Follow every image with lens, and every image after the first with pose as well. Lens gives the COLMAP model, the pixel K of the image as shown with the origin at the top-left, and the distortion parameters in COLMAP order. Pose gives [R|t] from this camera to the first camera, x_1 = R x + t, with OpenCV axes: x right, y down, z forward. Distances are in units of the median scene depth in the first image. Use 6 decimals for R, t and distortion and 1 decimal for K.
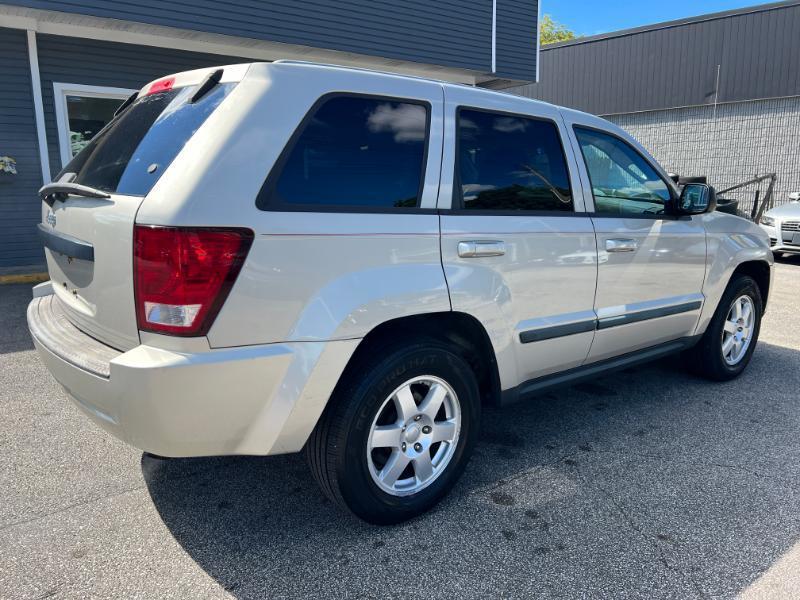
lens RADIAL K [[606.7, 0, 399.0], [0, 606.7, 295.8], [0, 0, 1]] dist [0.047515, -0.055372]
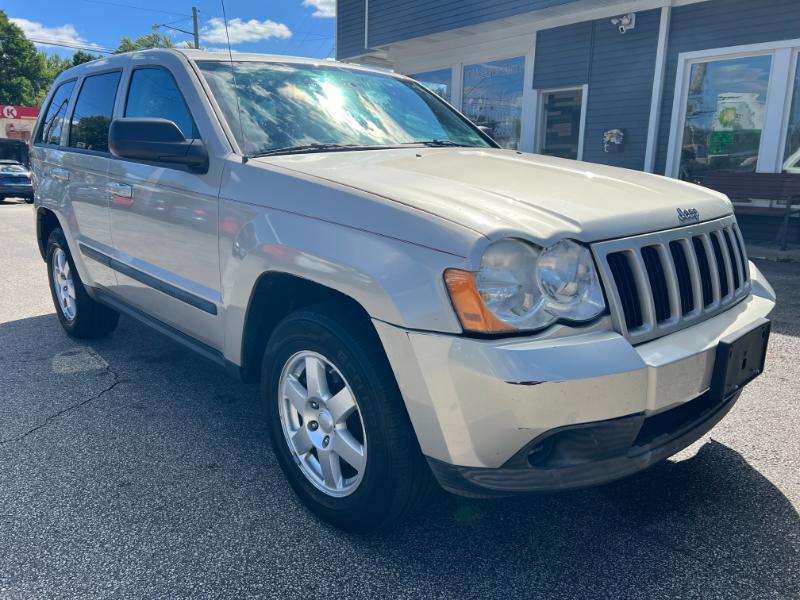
lens RADIAL K [[606.7, 0, 397.8], [0, 606.7, 304.1], [0, 0, 1]] dist [0.047515, -0.055372]
pose [[0.062820, 0.229051, -0.971385, 1.678221], [-0.192322, 0.957843, 0.213421, -0.245251], [0.979319, 0.173412, 0.104223, 1.674434]]
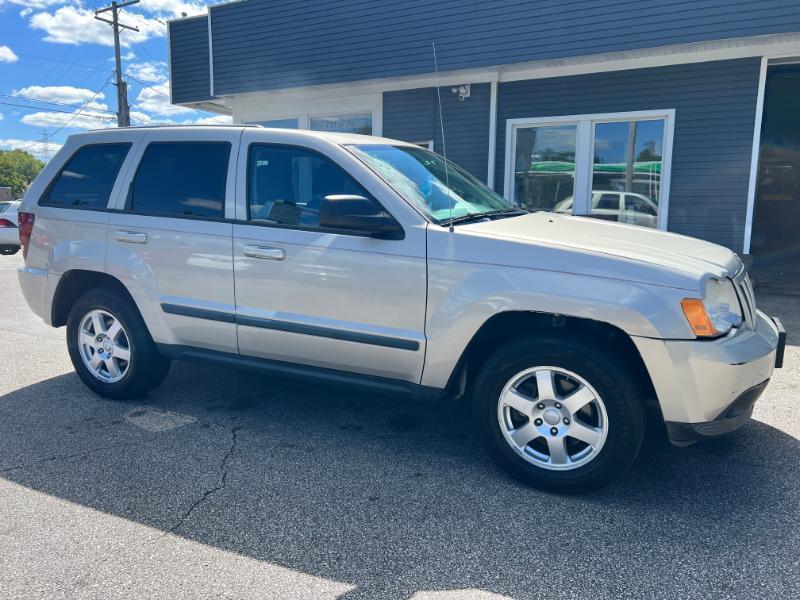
lens RADIAL K [[606.7, 0, 398.3], [0, 606.7, 303.9], [0, 0, 1]] dist [0.047515, -0.055372]
pose [[0.426242, 0.155275, -0.891183, 1.763477], [-0.168744, 0.981514, 0.090306, -0.161309], [0.888731, 0.111889, 0.444564, 0.927748]]
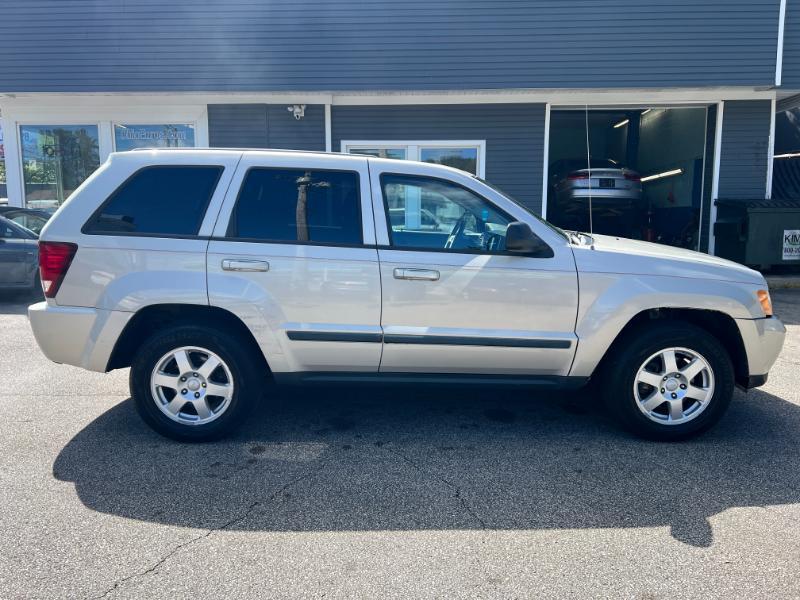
lens RADIAL K [[606.7, 0, 397.8], [0, 606.7, 299.8], [0, 0, 1]] dist [0.047515, -0.055372]
pose [[0.790316, 0.090026, -0.606049, 1.283740], [-0.112949, 0.993601, 0.000304, -0.038756], [0.602198, 0.068212, 0.795427, 0.087307]]
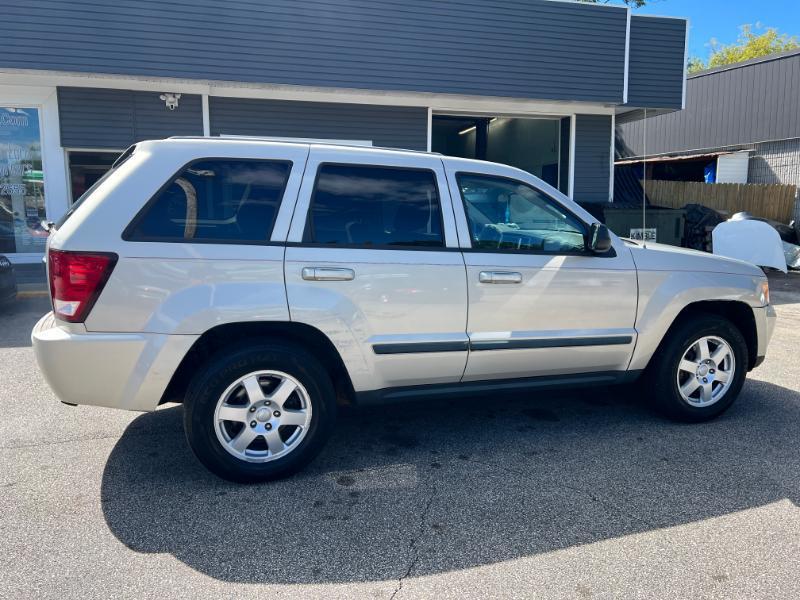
lens RADIAL K [[606.7, 0, 399.3], [0, 606.7, 295.3], [0, 0, 1]] dist [0.047515, -0.055372]
pose [[0.943114, 0.048005, -0.328985, 0.688170], [-0.063139, 0.997374, -0.035469, 0.001238], [0.326418, 0.054223, 0.943669, -0.134517]]
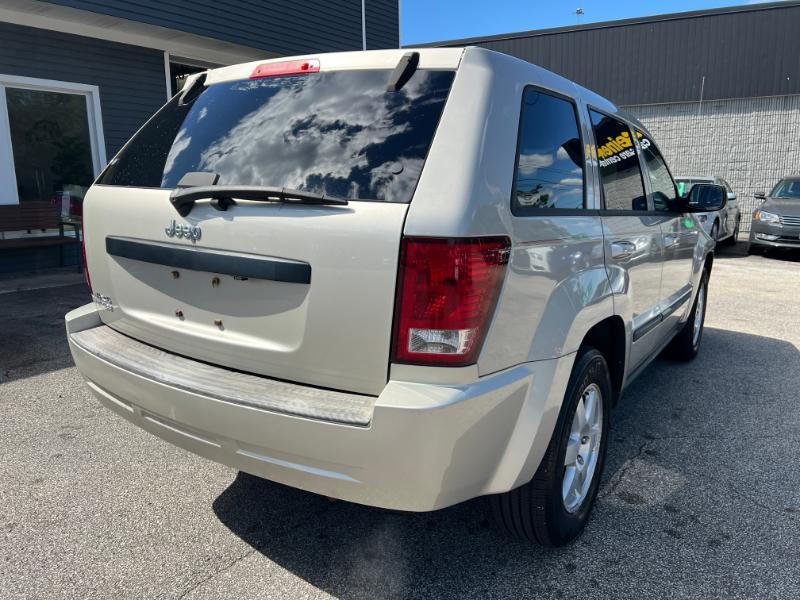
lens RADIAL K [[606.7, 0, 402.3], [0, 606.7, 292.9], [0, 0, 1]] dist [0.047515, -0.055372]
pose [[0.951290, -0.056388, 0.303098, -0.502215], [0.057518, 0.998331, 0.005203, -0.033160], [-0.302886, 0.012484, 0.952945, 0.161136]]
